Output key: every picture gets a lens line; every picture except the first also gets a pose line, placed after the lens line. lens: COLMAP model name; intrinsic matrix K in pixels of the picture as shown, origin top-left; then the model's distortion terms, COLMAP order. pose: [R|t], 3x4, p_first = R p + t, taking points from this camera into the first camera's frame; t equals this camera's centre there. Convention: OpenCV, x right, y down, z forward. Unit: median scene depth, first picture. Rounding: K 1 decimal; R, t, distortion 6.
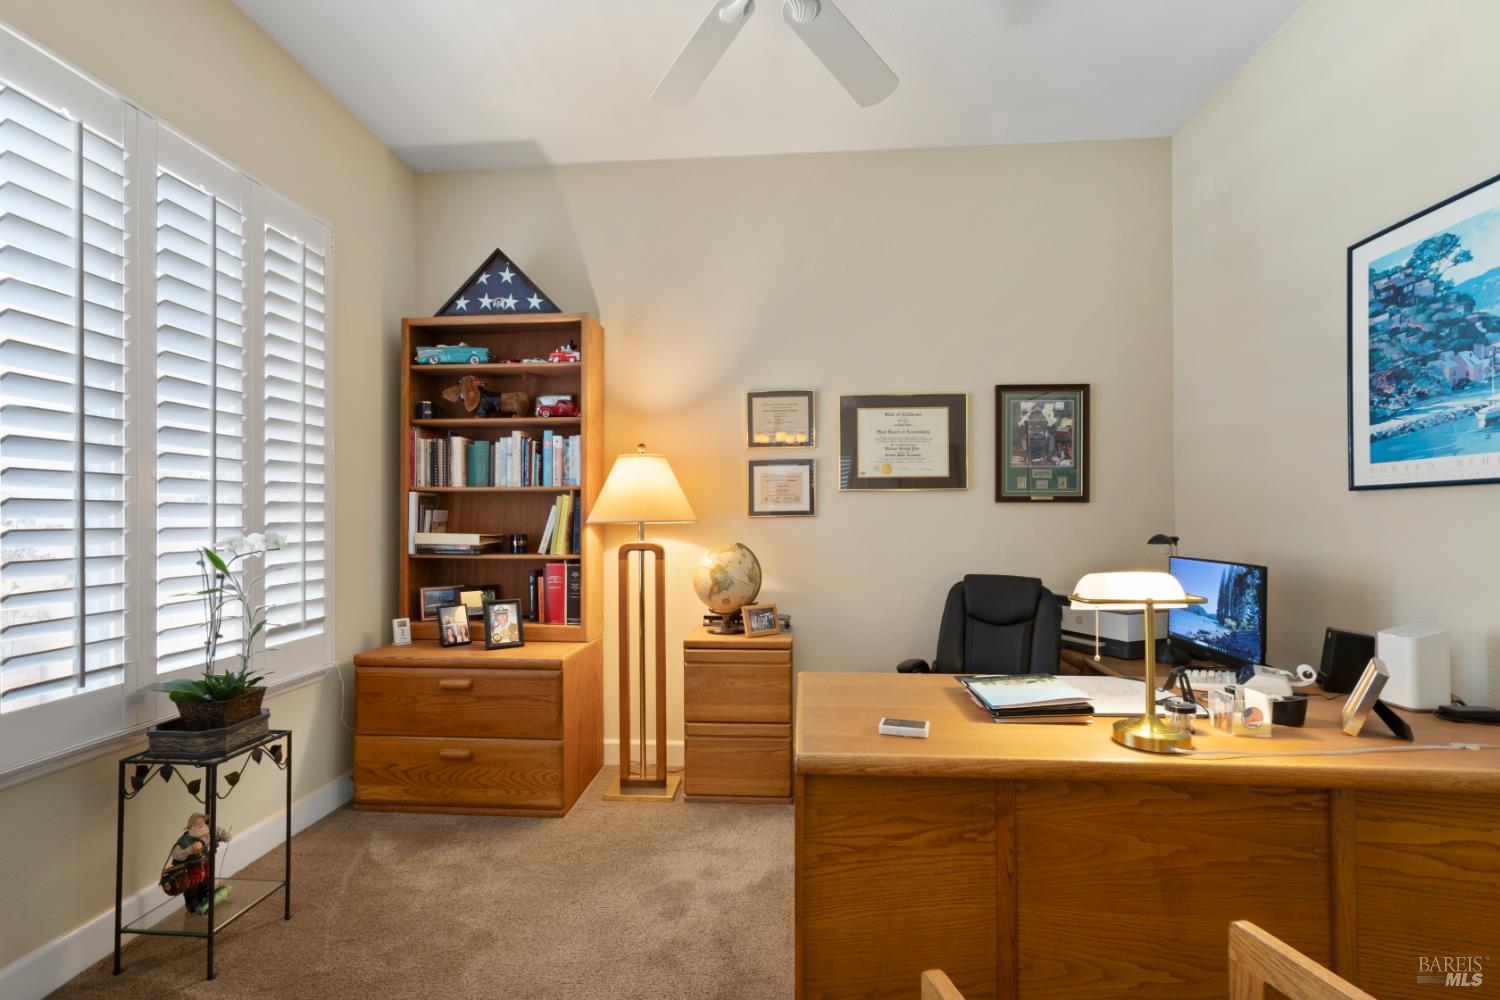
lens RADIAL K [[672.2, 0, 743.8], [0, 672.2, 513.8], [0, 0, 1]] dist [-0.020968, 0.015652]
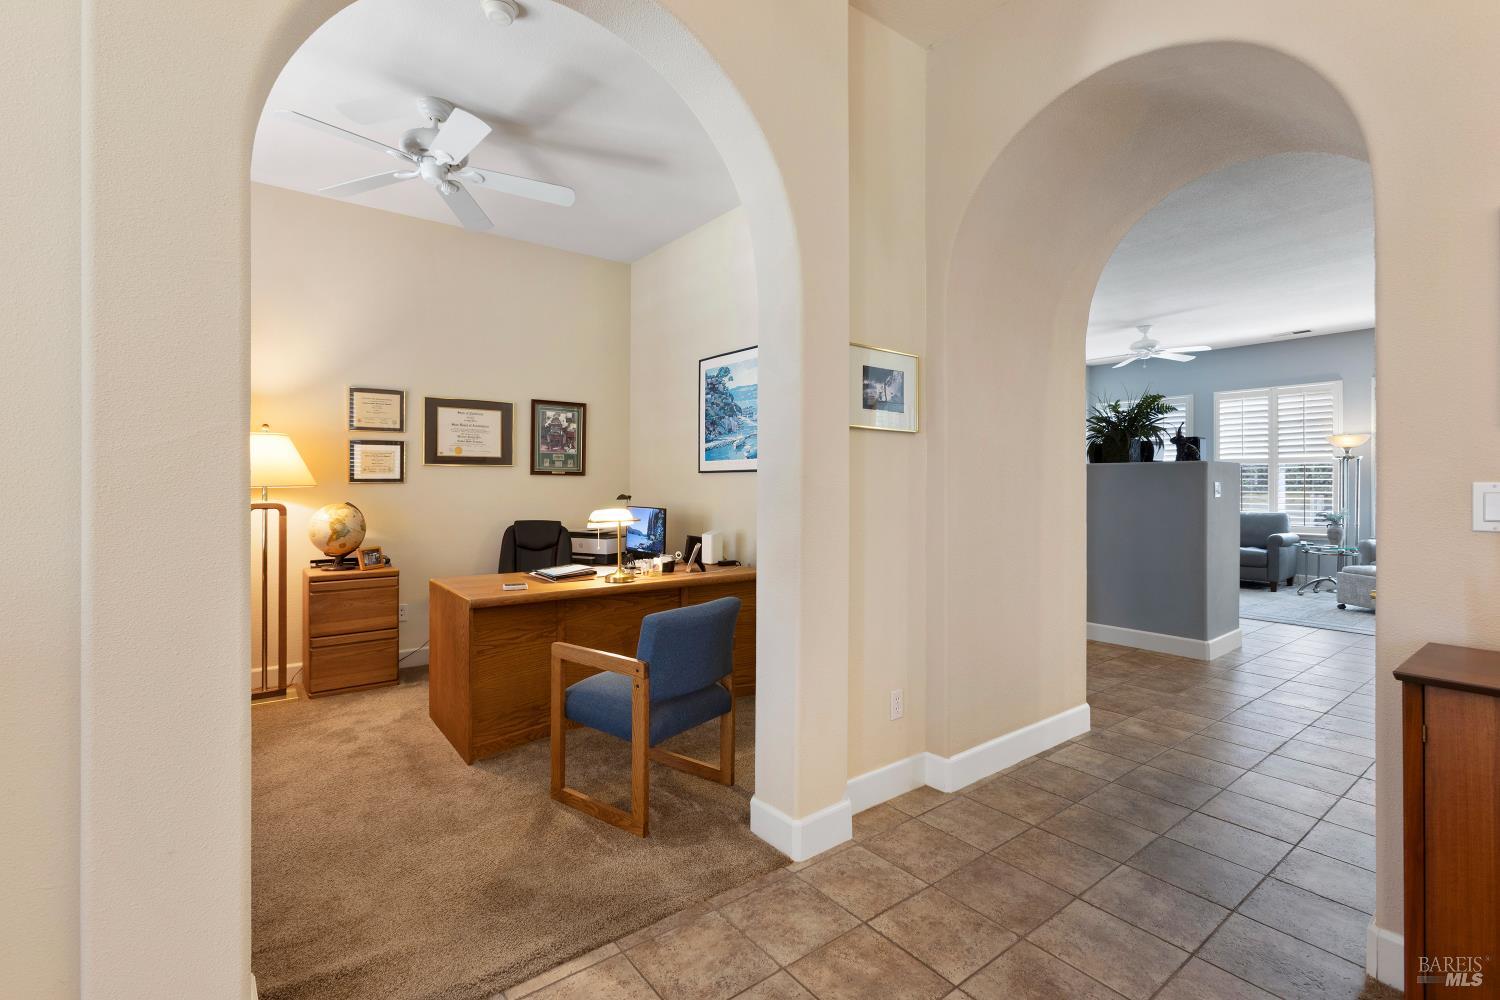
lens RADIAL K [[665.7, 0, 739.4], [0, 665.7, 478.4], [0, 0, 1]] dist [-0.005478, 0.006046]
pose [[0.741659, 0.011564, 0.670677, -0.406100], [-0.009710, 0.999932, -0.006504, -0.004295], [-0.670707, -0.001689, 0.741721, -0.635119]]
